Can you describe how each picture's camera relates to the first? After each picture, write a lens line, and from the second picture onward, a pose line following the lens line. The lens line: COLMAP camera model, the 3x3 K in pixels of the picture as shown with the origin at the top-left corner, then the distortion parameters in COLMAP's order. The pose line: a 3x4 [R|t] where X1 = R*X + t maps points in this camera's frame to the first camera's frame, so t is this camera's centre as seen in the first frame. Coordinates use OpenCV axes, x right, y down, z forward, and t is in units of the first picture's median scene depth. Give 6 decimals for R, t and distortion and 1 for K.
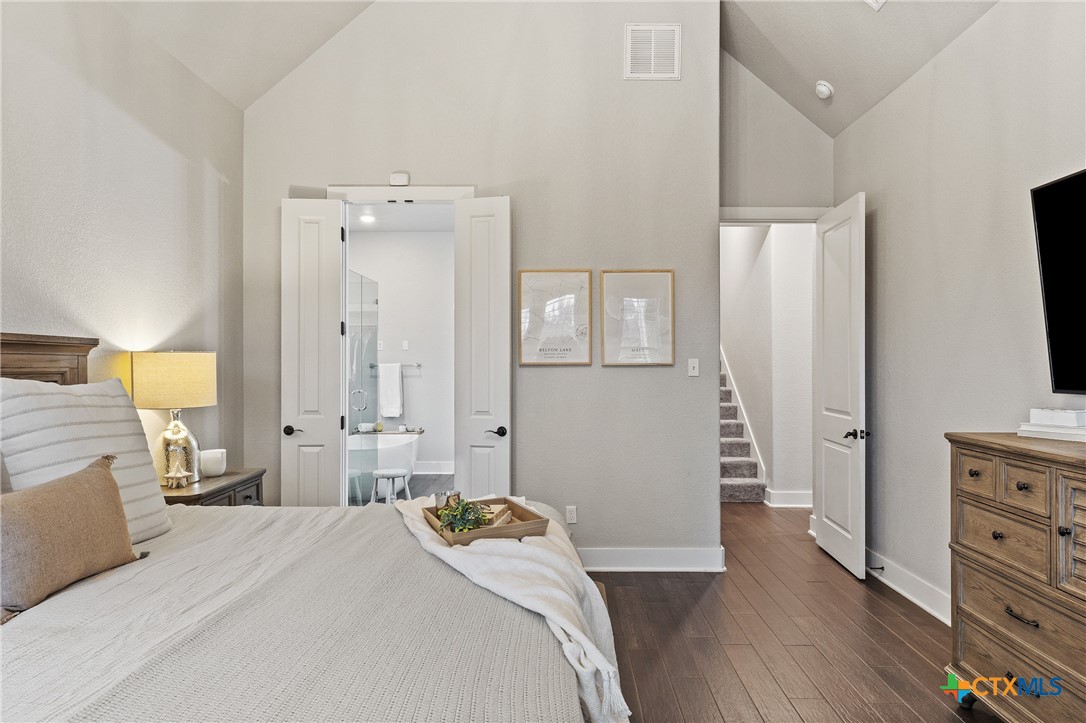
lens RADIAL K [[672.5, 0, 542.9], [0, 672.5, 363.7], [0, 0, 1]] dist [0.001243, 0.001484]
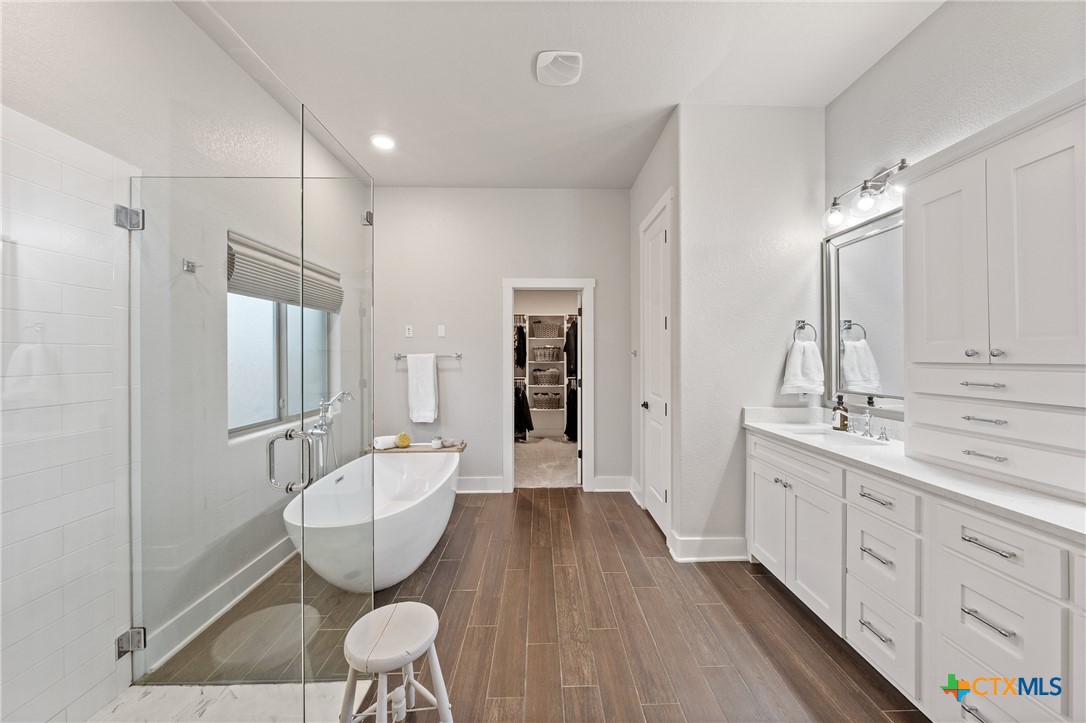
lens RADIAL K [[384.3, 0, 548.1], [0, 384.3, 356.9], [0, 0, 1]] dist [-0.004835, 0.000286]
pose [[0.998743, -0.003272, 0.050026, -0.103126], [0.003314, 0.999994, -0.000749, 0.004085], [-0.050023, 0.000914, 0.998748, 0.548833]]
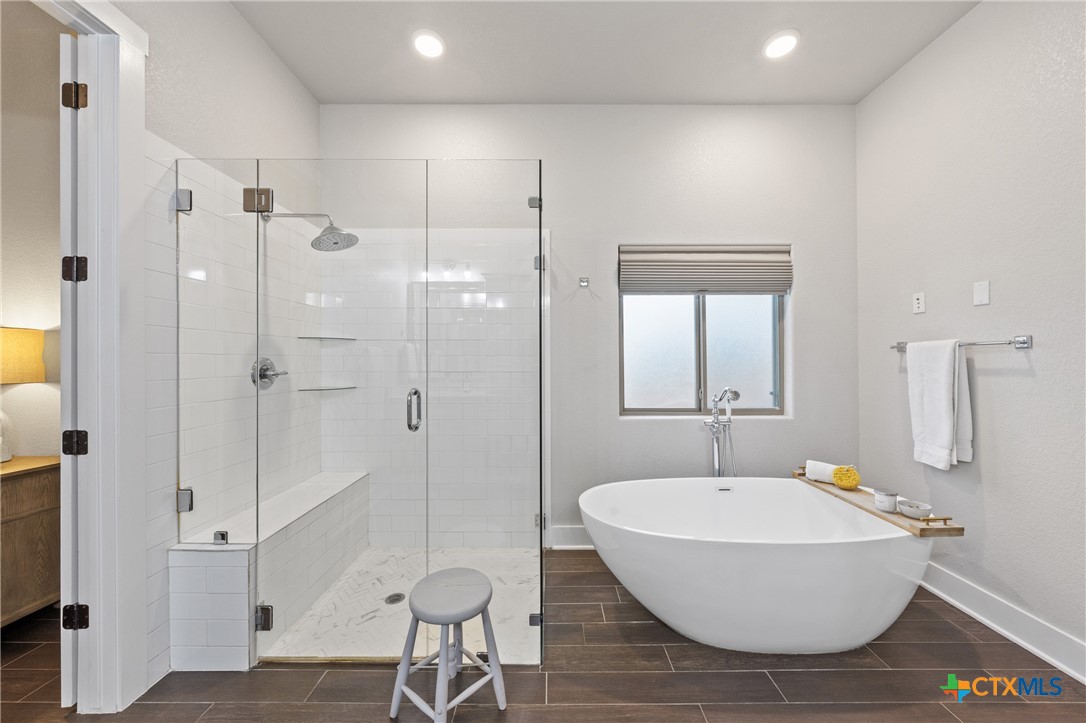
lens RADIAL K [[384.3, 0, 543.2], [0, 384.3, 356.5], [0, 0, 1]] dist [-0.004835, 0.000286]
pose [[0.035279, -0.004244, -0.999368, 0.011114], [-0.002883, 0.999986, -0.004349, 0.011773], [0.999373, 0.003035, 0.035266, 0.741855]]
